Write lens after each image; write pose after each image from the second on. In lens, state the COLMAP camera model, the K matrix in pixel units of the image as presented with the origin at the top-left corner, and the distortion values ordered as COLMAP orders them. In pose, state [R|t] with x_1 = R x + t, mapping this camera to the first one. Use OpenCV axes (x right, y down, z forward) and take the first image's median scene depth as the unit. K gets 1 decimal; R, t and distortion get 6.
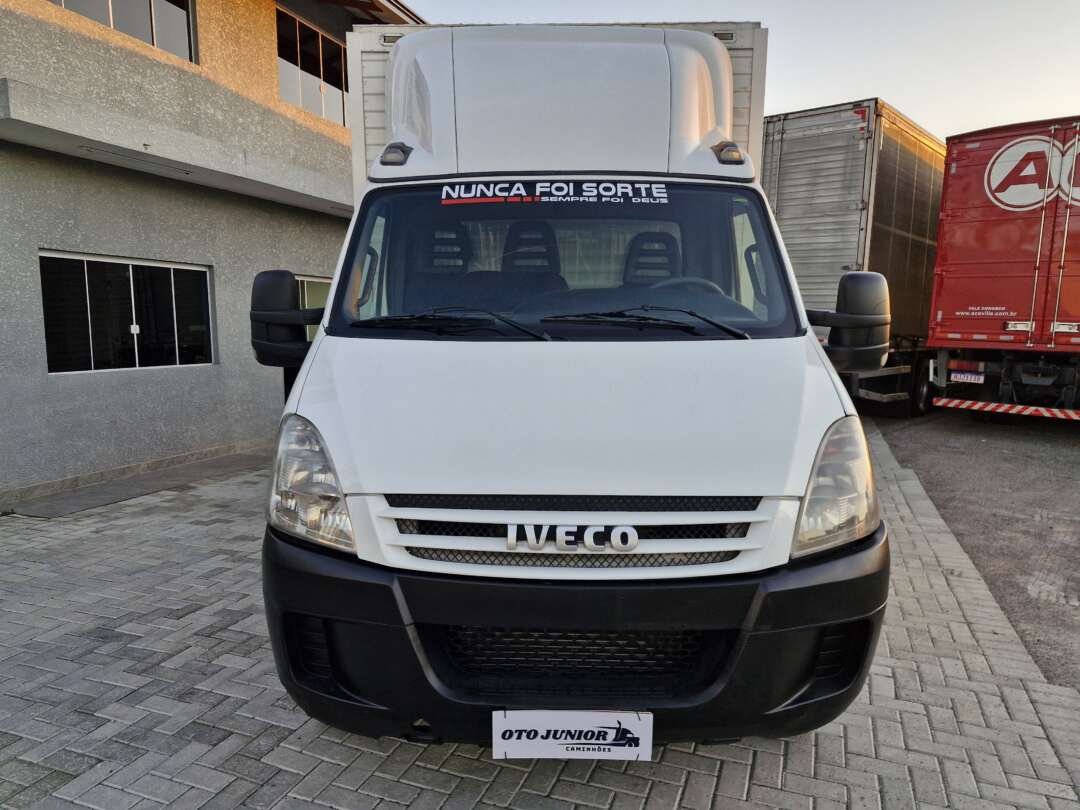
lens RADIAL K [[758.4, 0, 533.1], [0, 758.4, 406.4], [0, 0, 1]] dist [0.095295, -0.098993]
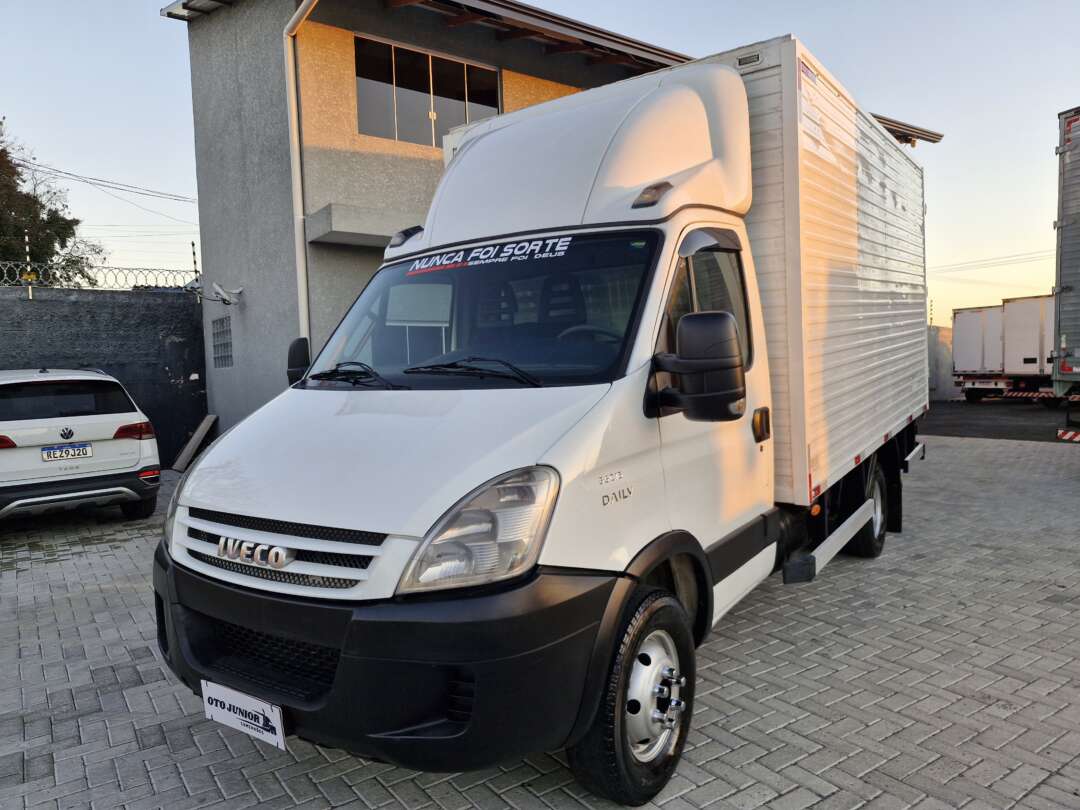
lens RADIAL K [[758.4, 0, 533.1], [0, 758.4, 406.4], [0, 0, 1]] dist [0.095295, -0.098993]
pose [[0.825401, 0.004878, -0.564525, 1.080782], [-0.033012, 0.998669, -0.039638, -0.029016], [0.563580, 0.051354, 0.824464, 0.203257]]
